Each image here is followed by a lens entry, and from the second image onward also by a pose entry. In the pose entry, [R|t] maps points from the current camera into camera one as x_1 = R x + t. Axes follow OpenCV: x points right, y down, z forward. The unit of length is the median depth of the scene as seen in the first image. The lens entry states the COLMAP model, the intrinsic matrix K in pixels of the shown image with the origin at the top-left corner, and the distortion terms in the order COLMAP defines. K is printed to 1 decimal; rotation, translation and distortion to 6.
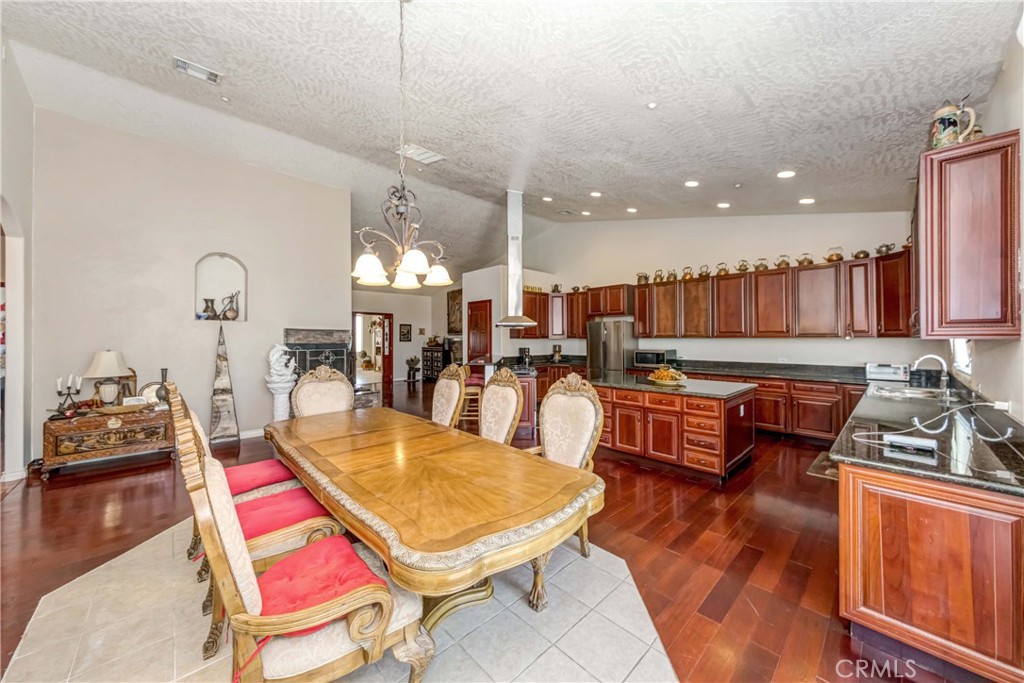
lens RADIAL K [[365.5, 0, 514.3], [0, 365.5, 340.3], [0, 0, 1]] dist [0.000840, 0.000038]
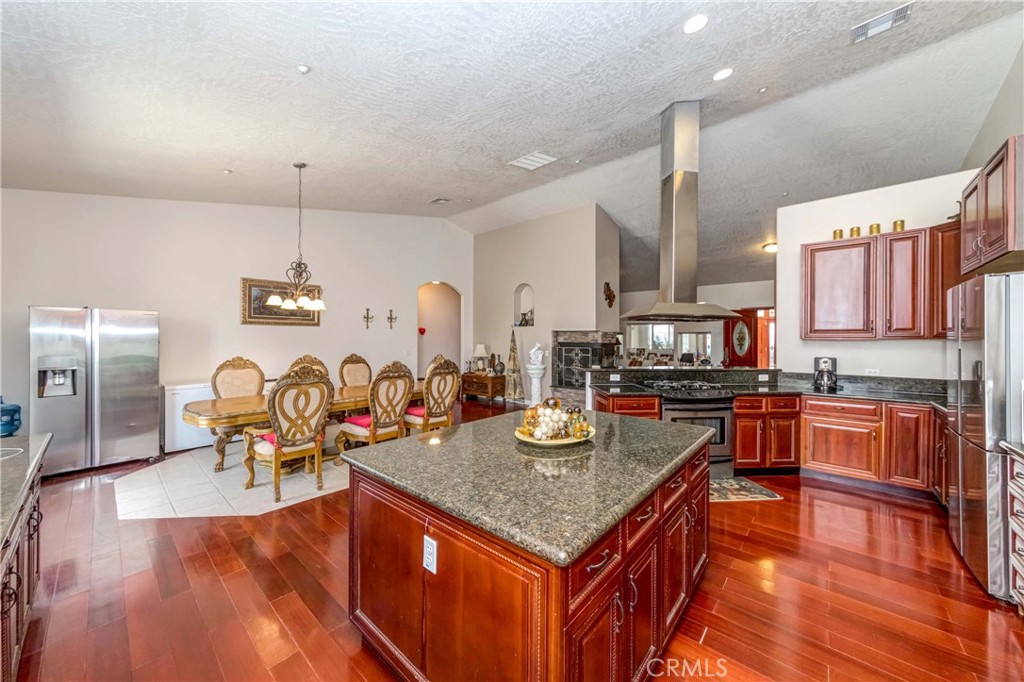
lens RADIAL K [[365.5, 0, 514.3], [0, 365.5, 339.8], [0, 0, 1]] dist [0.000840, 0.000038]
pose [[0.093430, 0.008938, -0.995586, 0.714774], [-0.009058, 0.999926, 0.008127, -0.008740], [0.995585, 0.008259, 0.093504, 0.791515]]
